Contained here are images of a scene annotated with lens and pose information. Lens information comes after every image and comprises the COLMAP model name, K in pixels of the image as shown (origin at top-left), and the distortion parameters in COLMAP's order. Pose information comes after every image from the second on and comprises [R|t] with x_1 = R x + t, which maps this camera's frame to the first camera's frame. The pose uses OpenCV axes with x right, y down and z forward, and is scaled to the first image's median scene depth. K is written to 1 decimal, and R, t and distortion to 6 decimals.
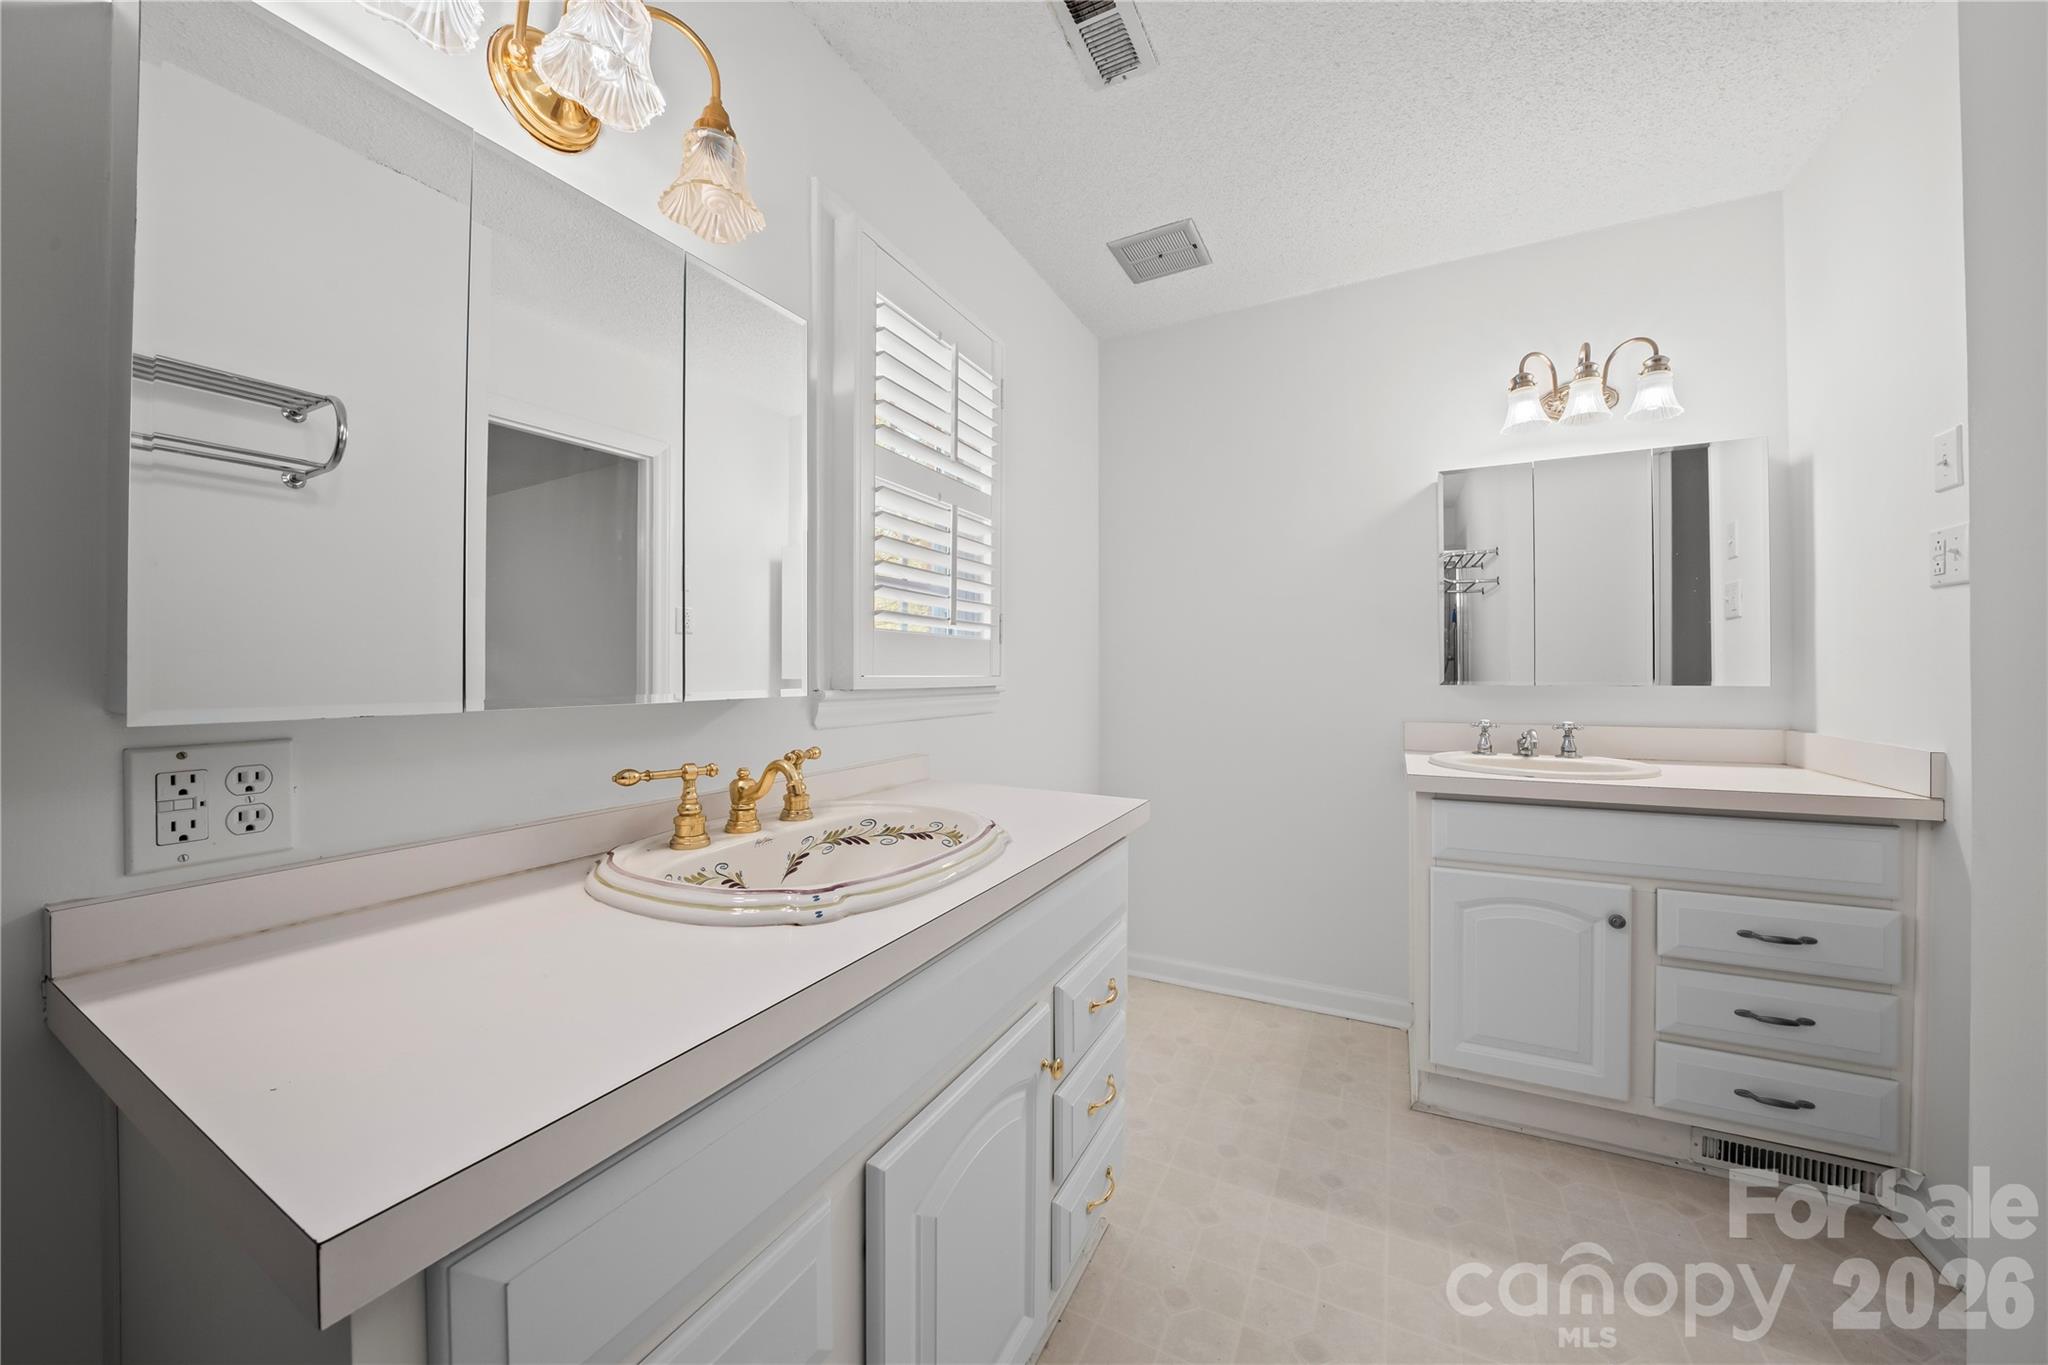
lens RADIAL K [[710.4, 0, 1031.0], [0, 710.4, 665.8], [0, 0, 1]] dist [-0.016803, -0.000013]
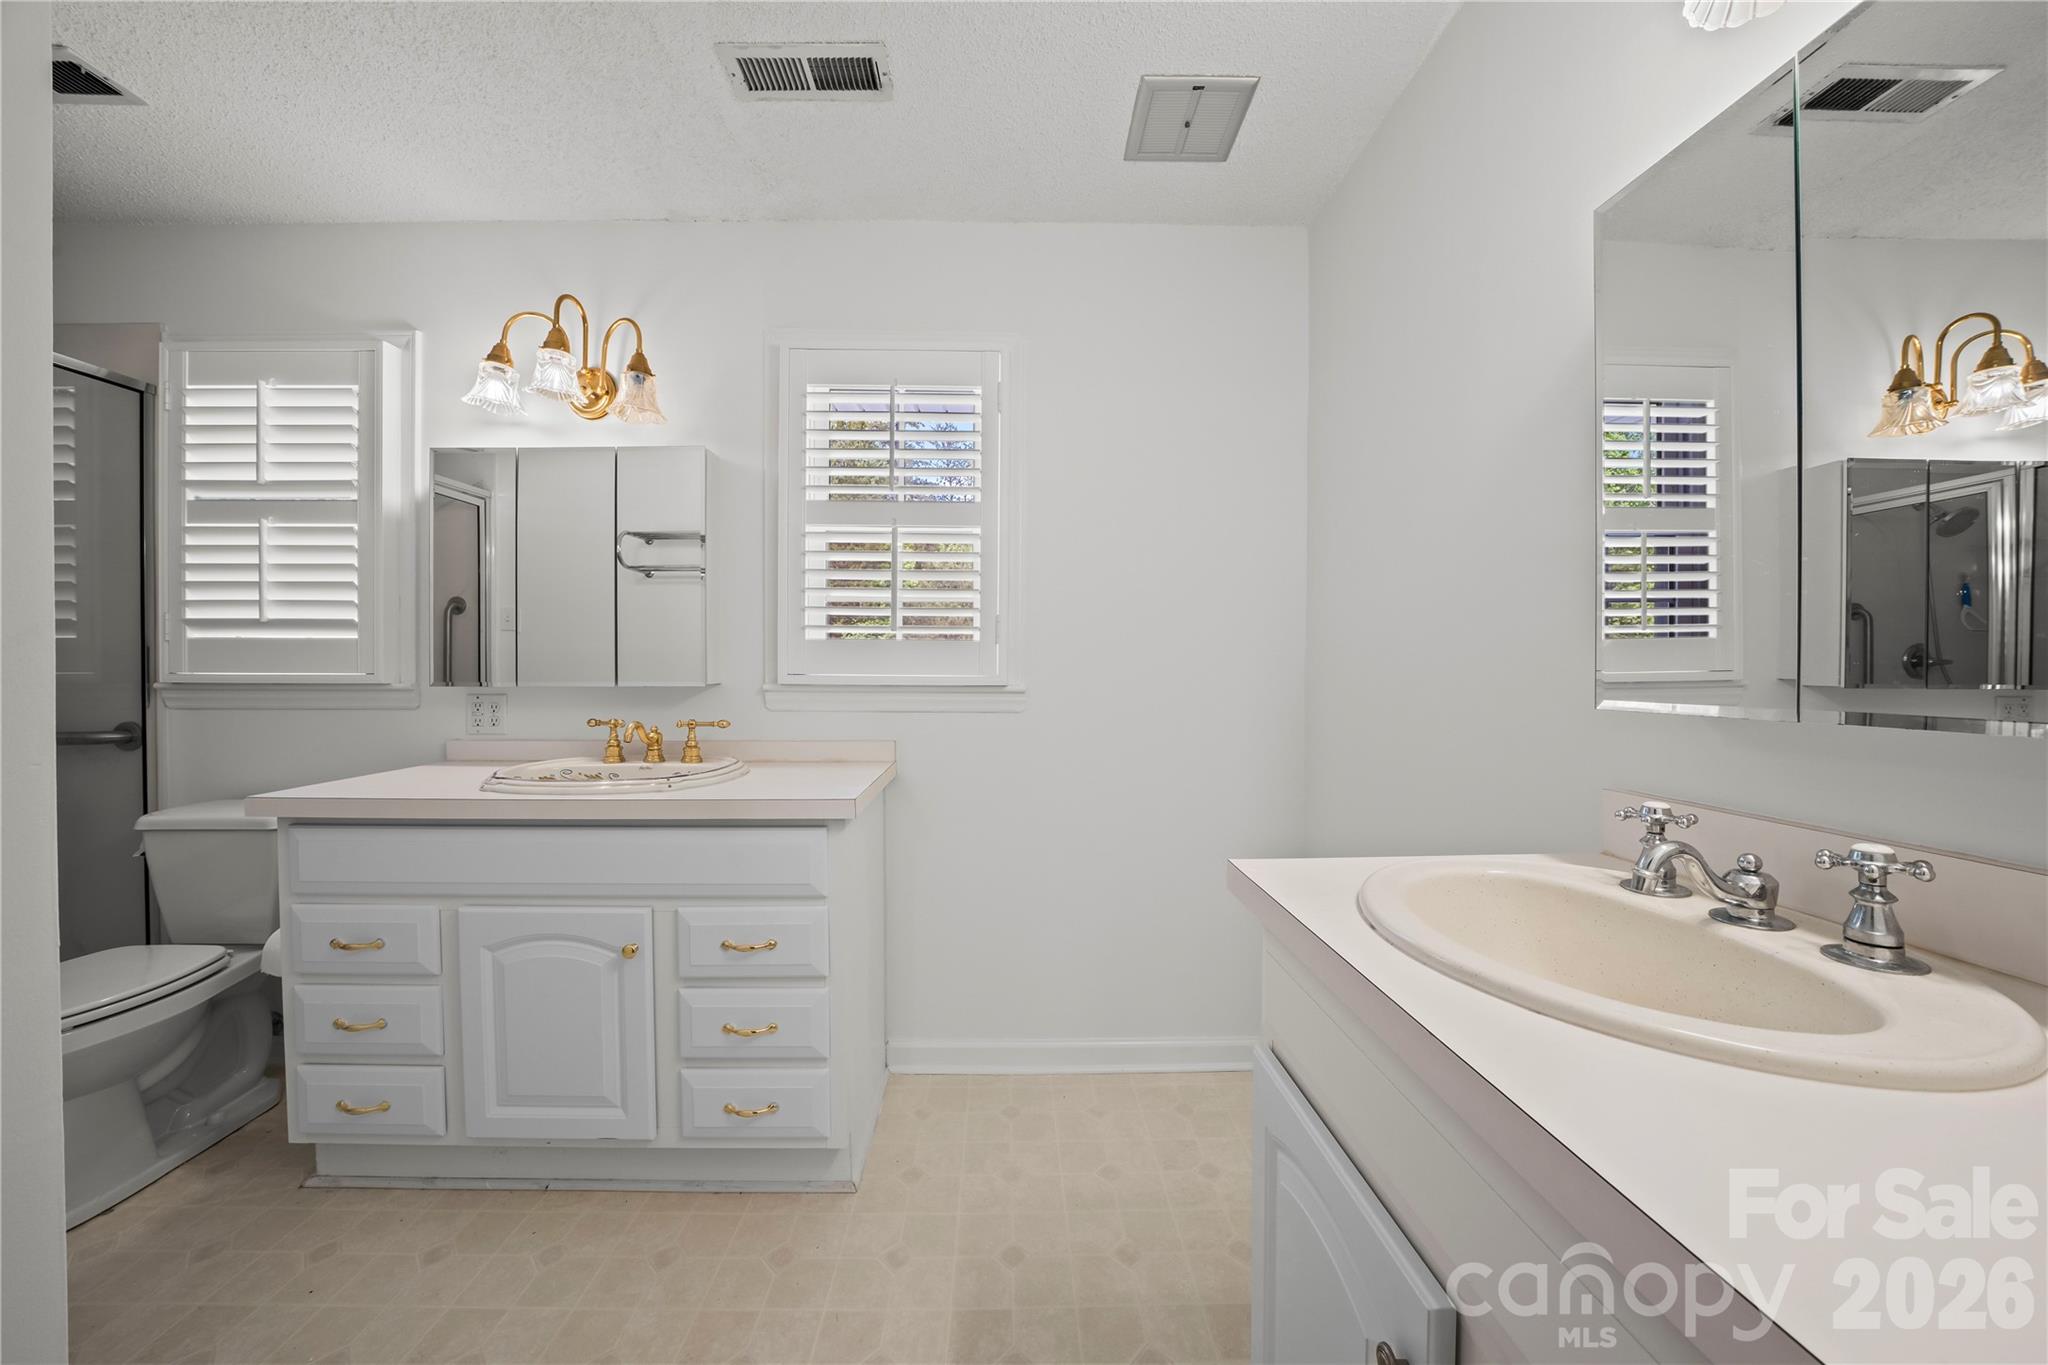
lens RADIAL K [[712.6, 0, 1023.6], [0, 712.6, 673.8], [0, 0, 1]] dist [-0.031107, 0.004964]
pose [[0.471858, 0.007619, -0.881642, 1.425879], [0.004231, 0.999932, 0.010905, 0.000924], [0.881665, -0.008876, 0.471793, 0.901645]]
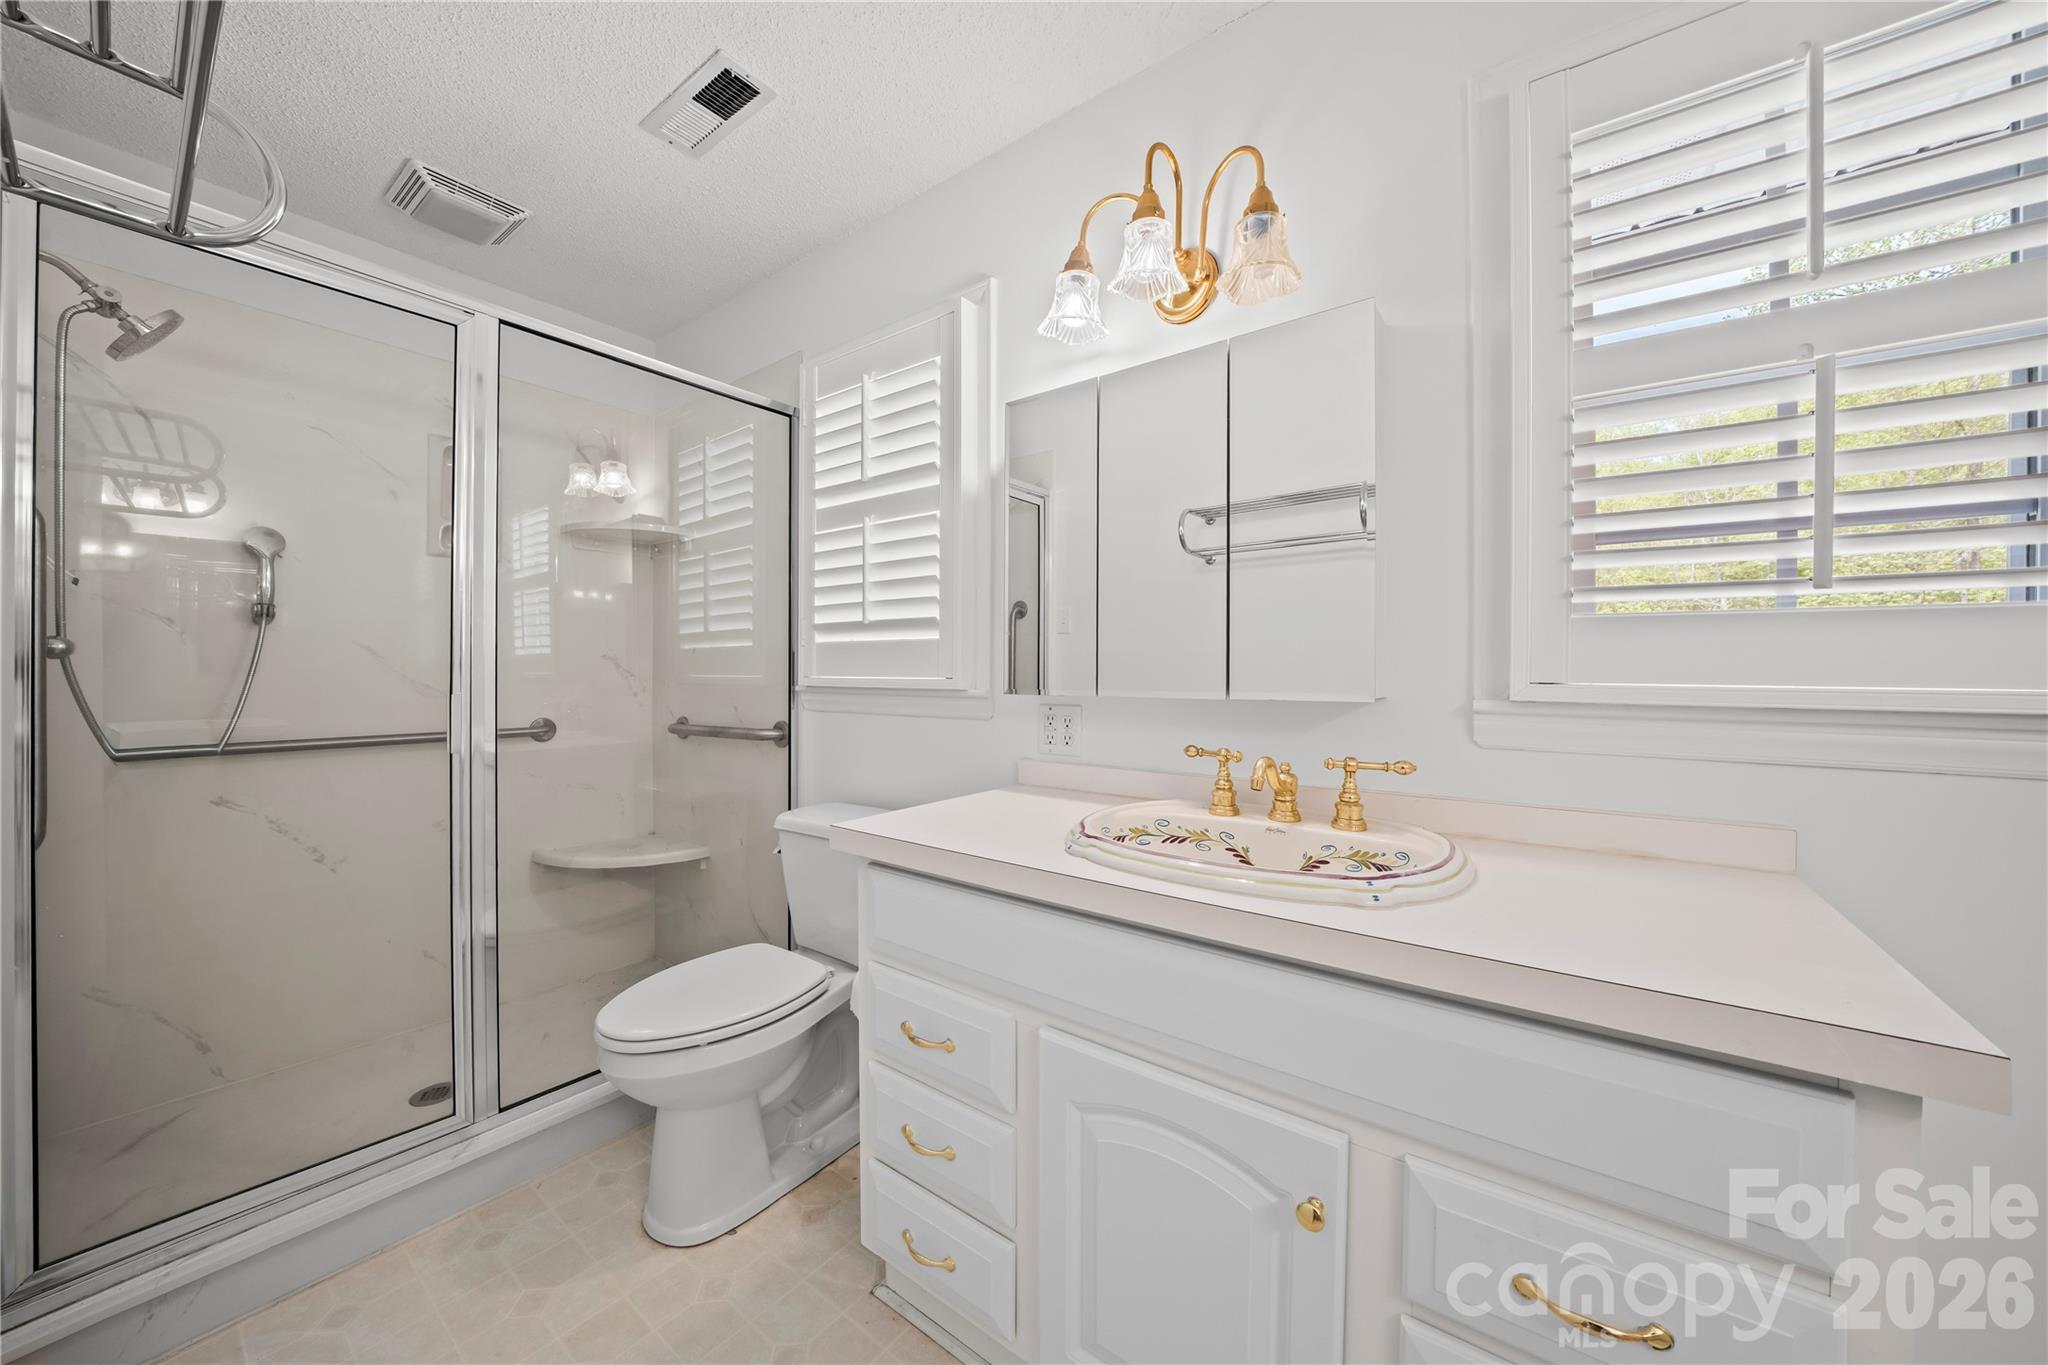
lens RADIAL K [[710.4, 0, 1031.0], [0, 710.4, 665.8], [0, 0, 1]] dist [-0.016803, -0.000013]
pose [[-0.158101, -0.013831, -0.987326, 0.685275], [0.001654, 0.999897, -0.014272, 0.007546], [0.987422, -0.003889, -0.158062, 0.719420]]
